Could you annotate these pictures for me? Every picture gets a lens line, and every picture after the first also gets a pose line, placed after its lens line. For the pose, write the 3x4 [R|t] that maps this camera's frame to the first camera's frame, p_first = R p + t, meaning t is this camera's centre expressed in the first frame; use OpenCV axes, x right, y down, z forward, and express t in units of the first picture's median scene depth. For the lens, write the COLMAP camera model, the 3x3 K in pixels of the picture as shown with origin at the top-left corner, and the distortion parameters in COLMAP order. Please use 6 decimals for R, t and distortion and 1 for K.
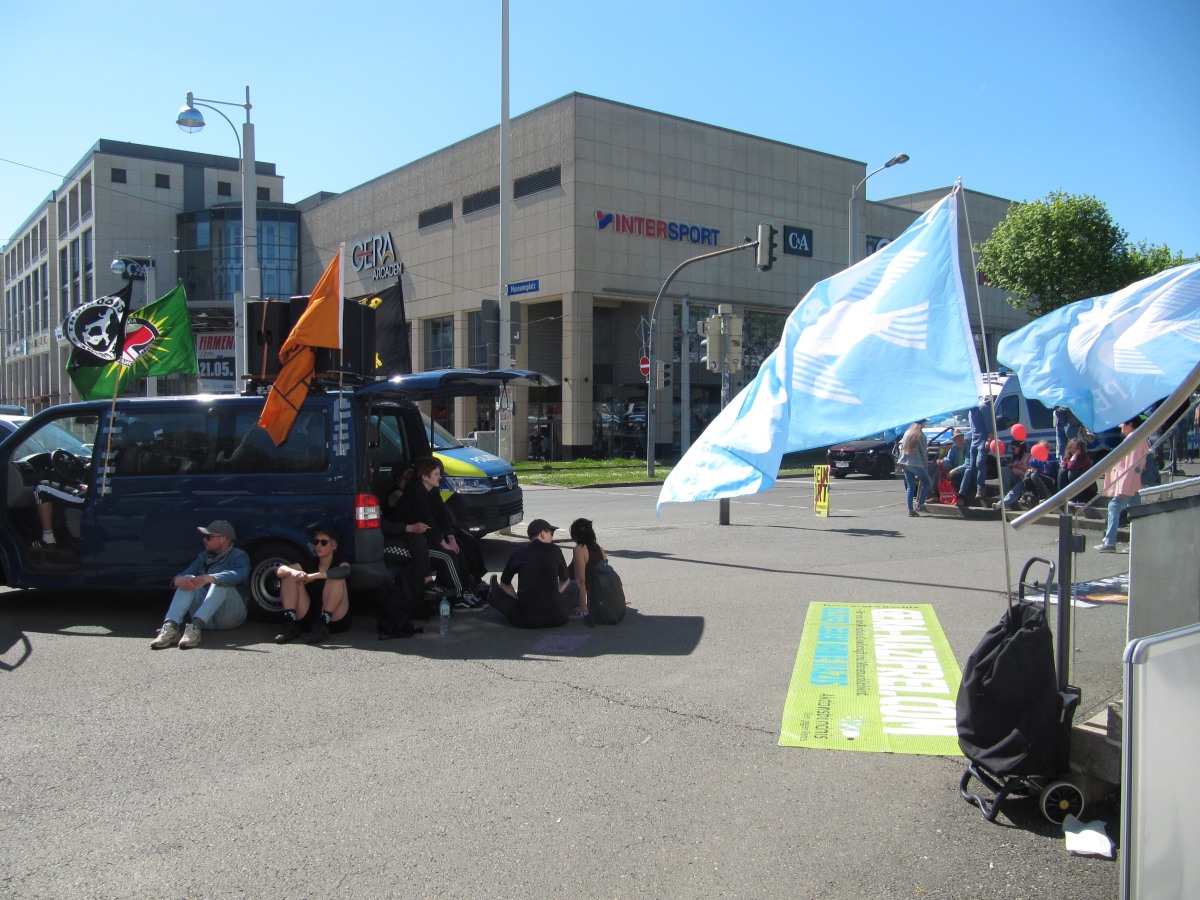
lens RADIAL K [[996.6, 0, 599.9], [0, 996.6, 438.5], [0, 0, 1]] dist [-0.047131, 0.027928]
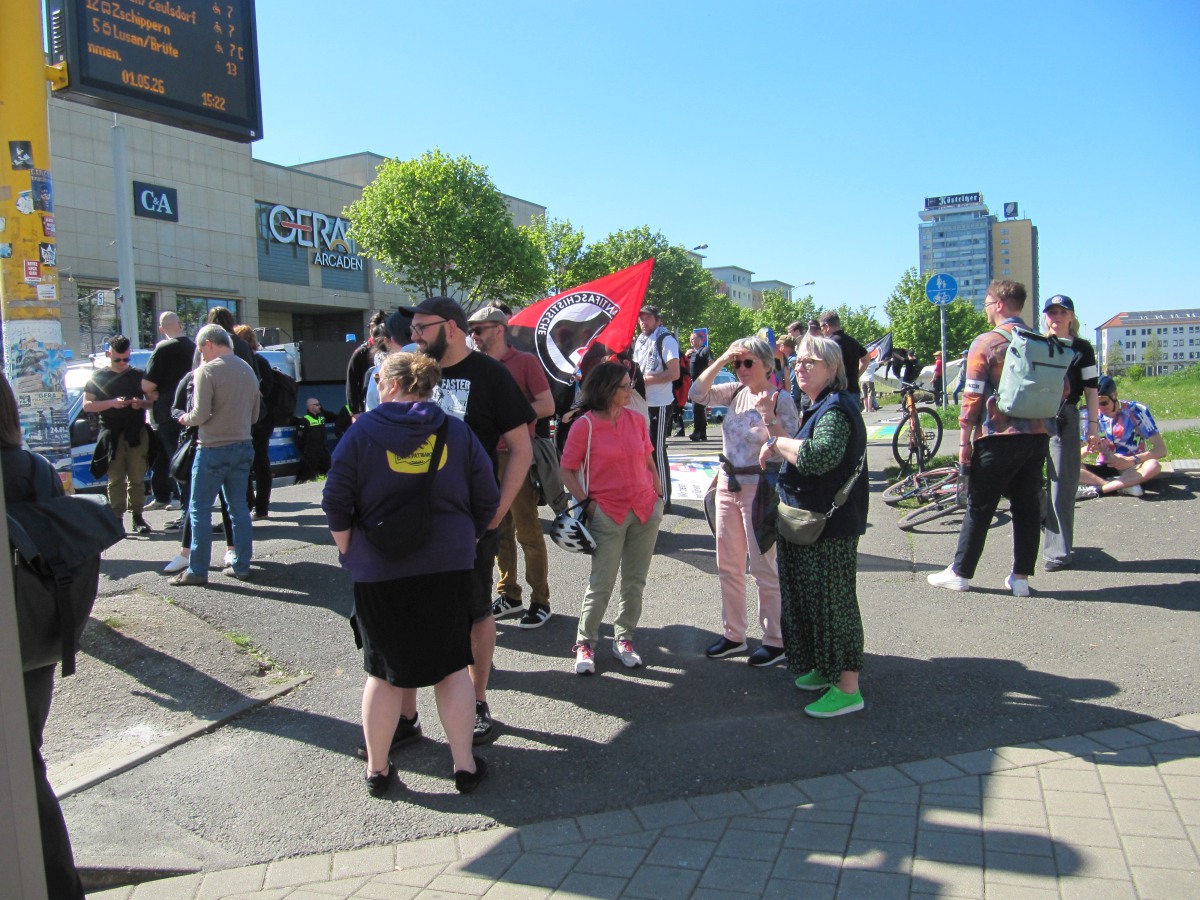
lens RADIAL K [[996.6, 0, 592.8], [0, 996.6, 456.5], [0, 0, 1]] dist [-0.047131, 0.027928]
pose [[0.898224, -0.061679, 0.435190, 0.180615], [0.050072, 0.998019, 0.038100, -0.002770], [-0.436677, -0.012431, 0.899532, 0.127904]]
